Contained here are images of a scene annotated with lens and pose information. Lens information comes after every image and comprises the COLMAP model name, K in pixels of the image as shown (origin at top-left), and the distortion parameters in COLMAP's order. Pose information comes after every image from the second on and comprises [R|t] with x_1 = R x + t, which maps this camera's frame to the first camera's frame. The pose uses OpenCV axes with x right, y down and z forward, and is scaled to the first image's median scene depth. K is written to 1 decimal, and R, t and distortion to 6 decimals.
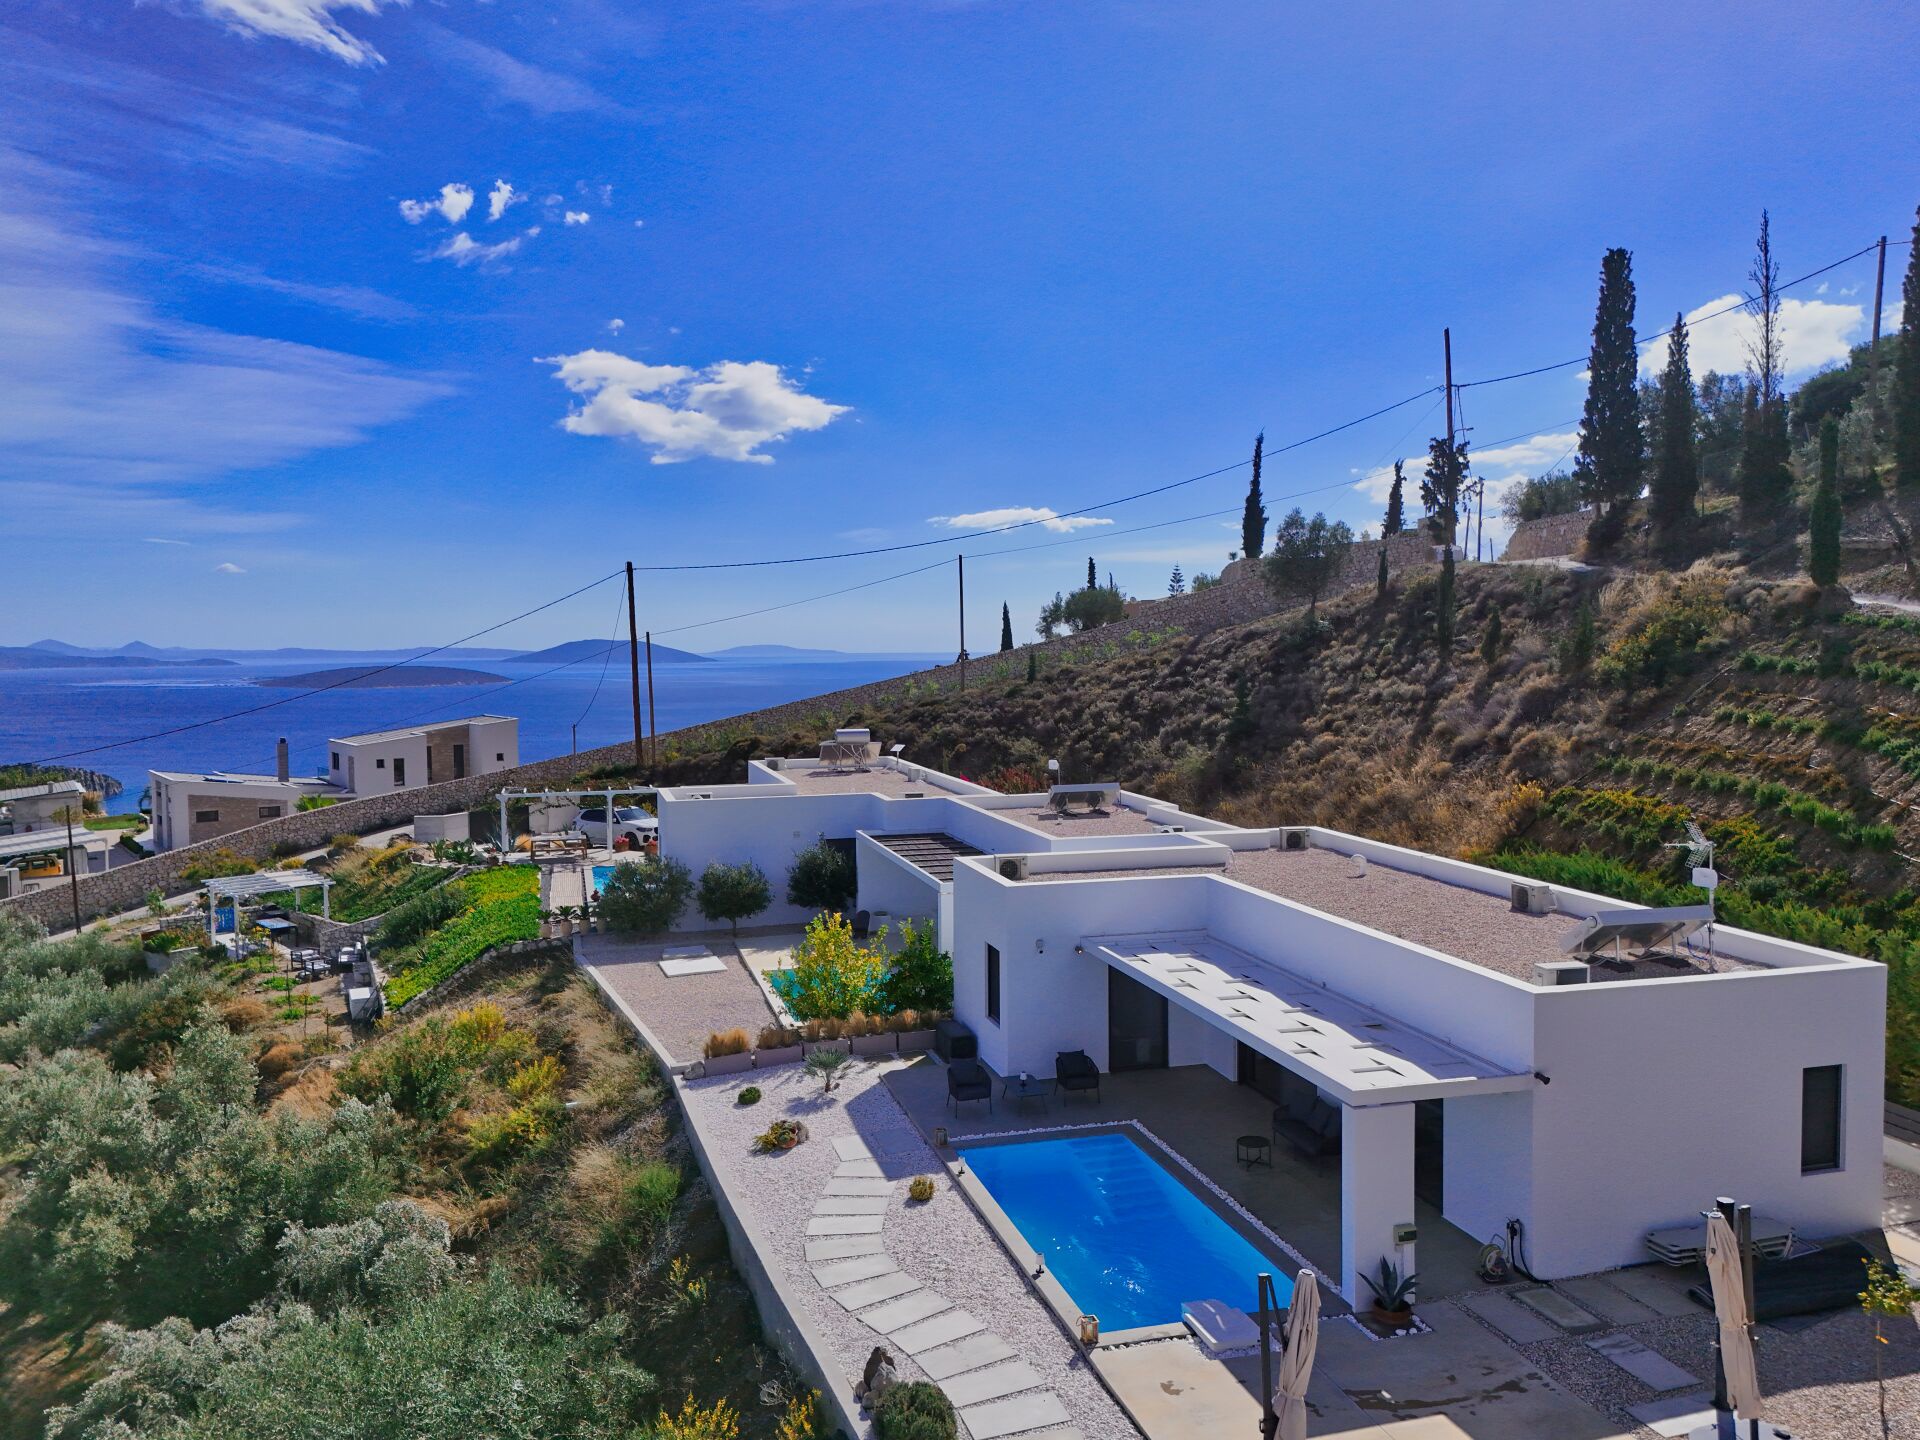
lens RADIAL K [[1411.1, 0, 960.0], [0, 1411.1, 720.0], [0, 0, 1]] dist [0.029457, 0.000764]
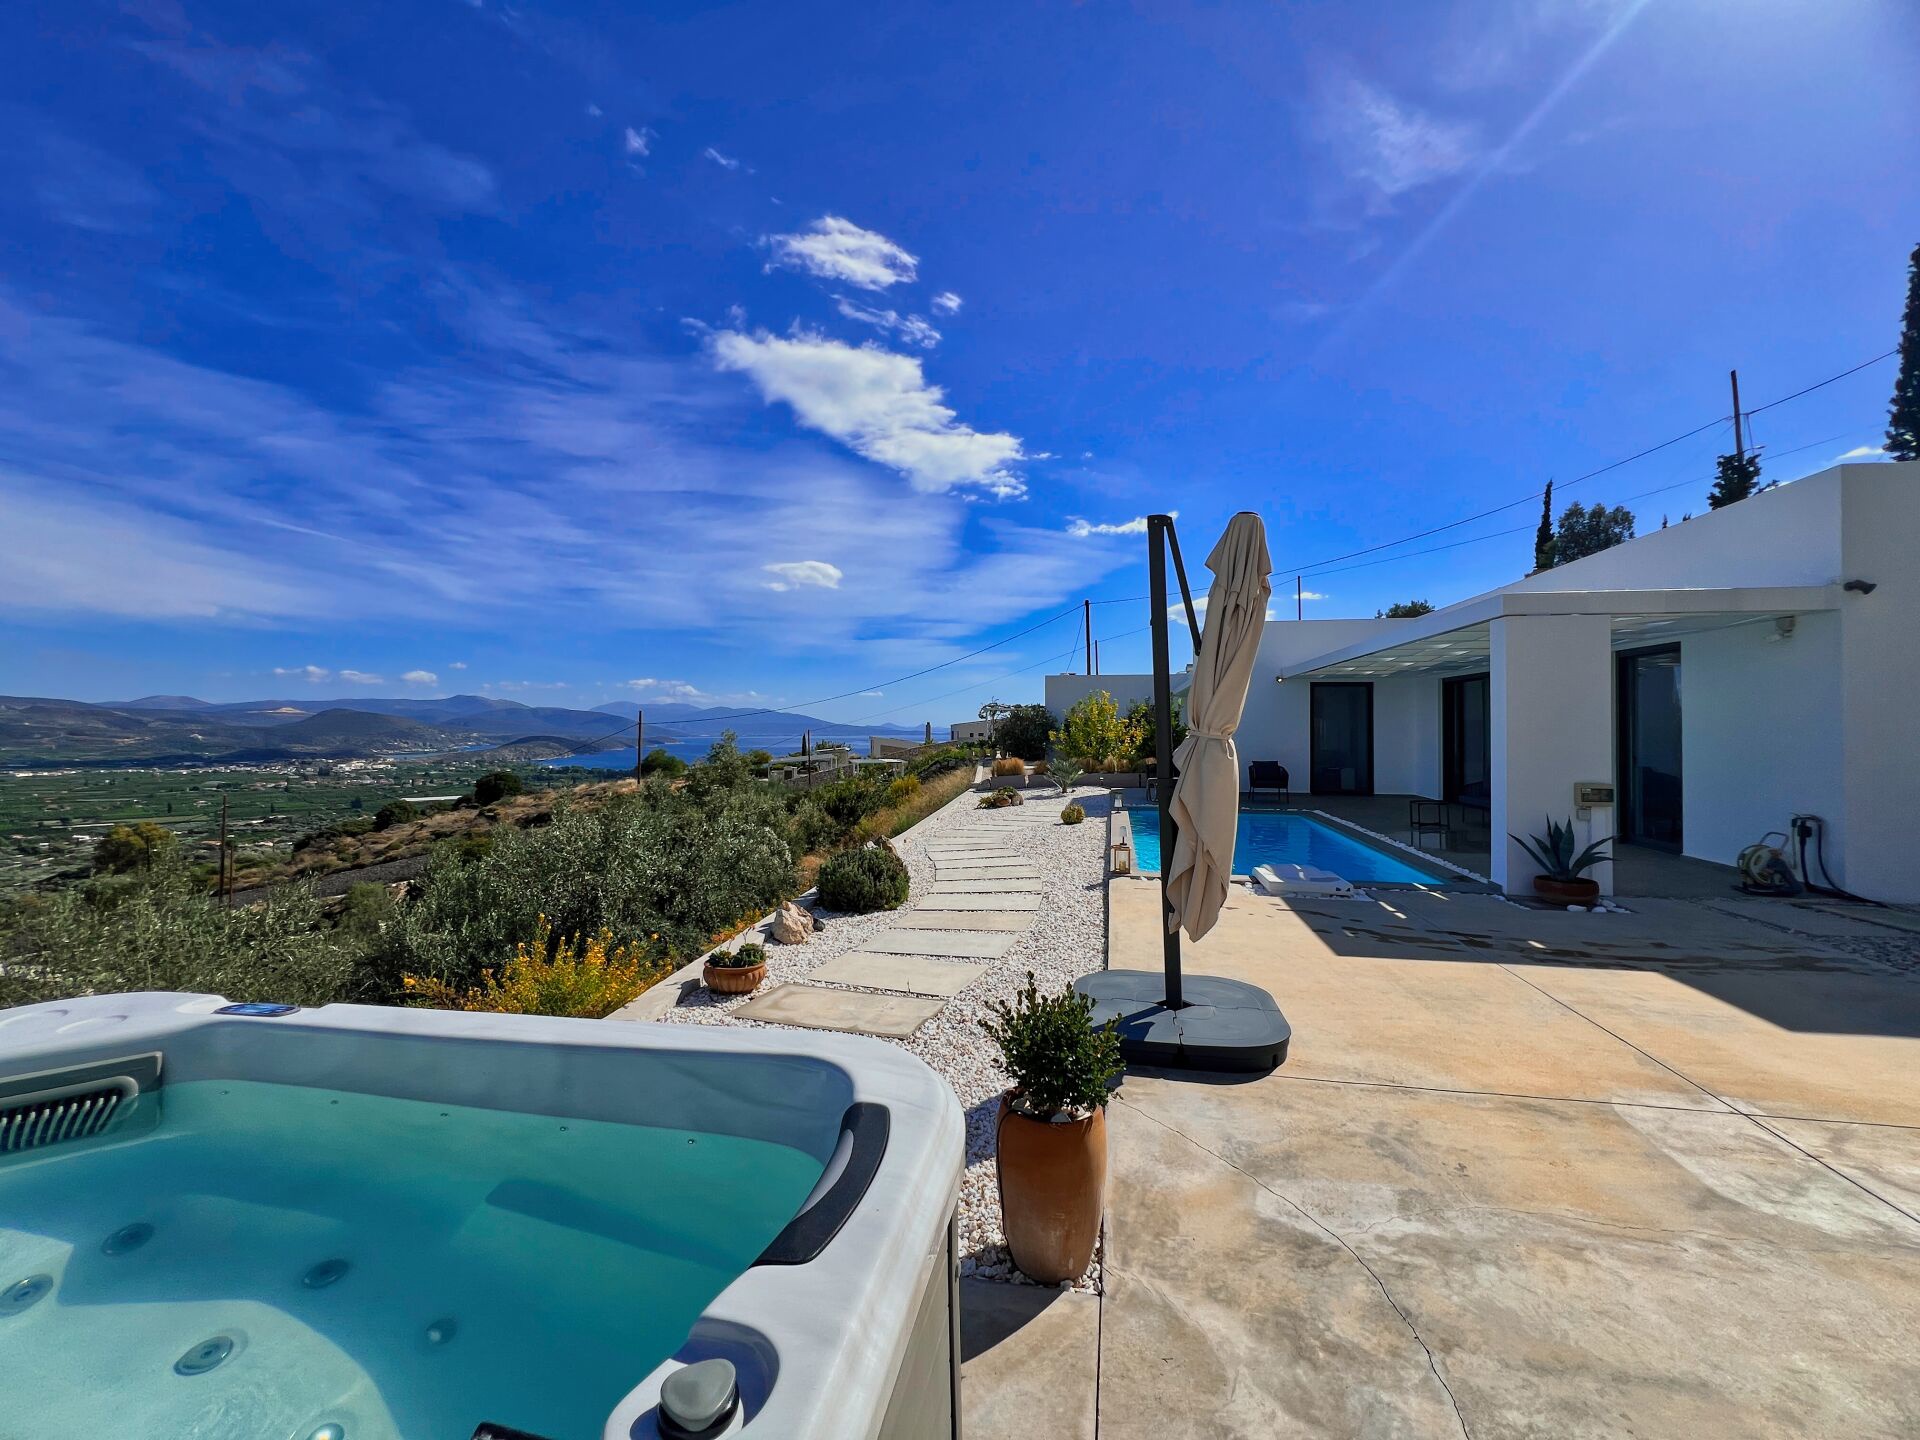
lens RADIAL K [[770.5, 0, 960.0], [0, 770.5, 720.0], [0, 0, 1]] dist [0.000289, -0.000281]
pose [[0.891855, 0.002803, -0.452313, 0.055359], [-0.029440, 0.998220, -0.051861, 0.097153], [0.451363, 0.059568, 0.890350, 0.137826]]
